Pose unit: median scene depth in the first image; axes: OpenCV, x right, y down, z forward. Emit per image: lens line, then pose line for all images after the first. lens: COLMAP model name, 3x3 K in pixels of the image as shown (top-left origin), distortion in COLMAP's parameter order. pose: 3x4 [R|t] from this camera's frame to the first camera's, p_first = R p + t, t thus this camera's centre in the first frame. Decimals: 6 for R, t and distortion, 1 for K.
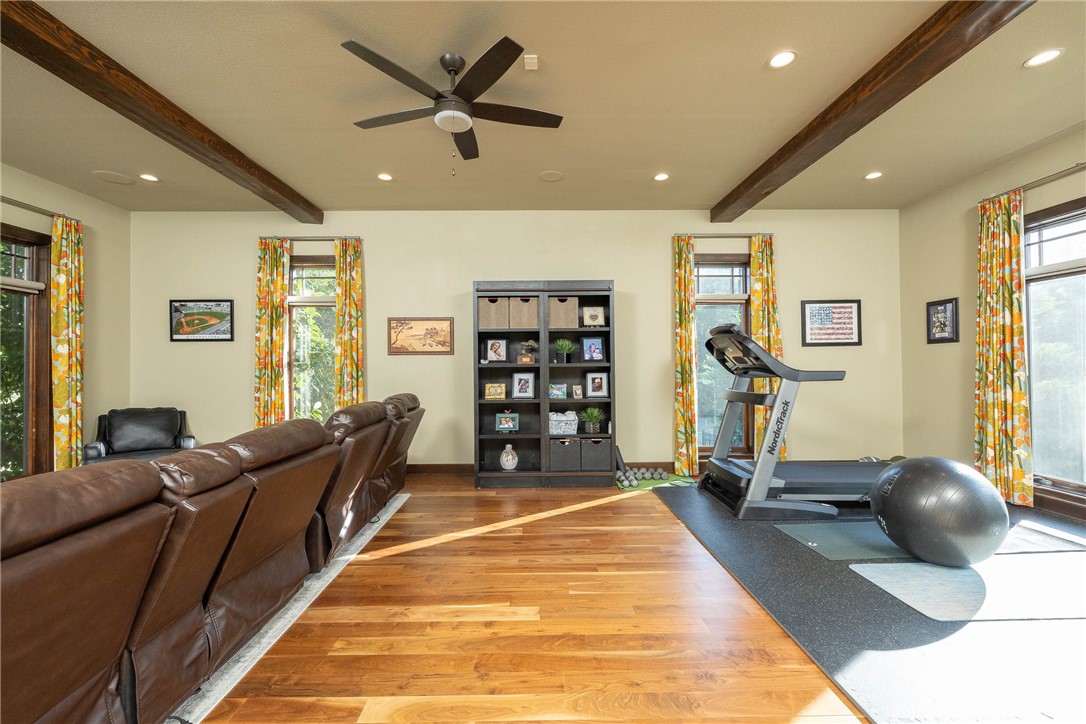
lens RADIAL K [[458.4, 0, 539.2], [0, 458.4, 360.7], [0, 0, 1]] dist [-0.000743, 0.000132]
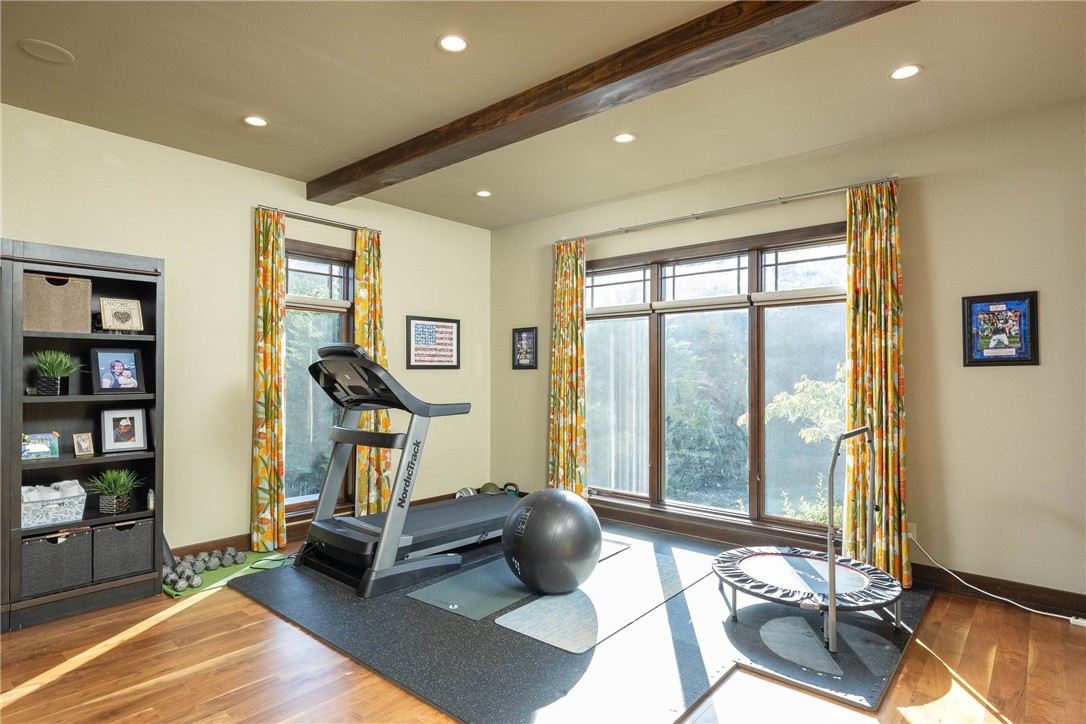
lens RADIAL K [[587.7, 0, 543.0], [0, 587.7, 367.5], [0, 0, 1]] dist [-0.002344, -0.000155]
pose [[0.655481, 0.016855, 0.755023, -0.097725], [-0.017674, 0.999819, -0.006976, -0.033985], [-0.755004, -0.008772, 0.655661, 0.095702]]
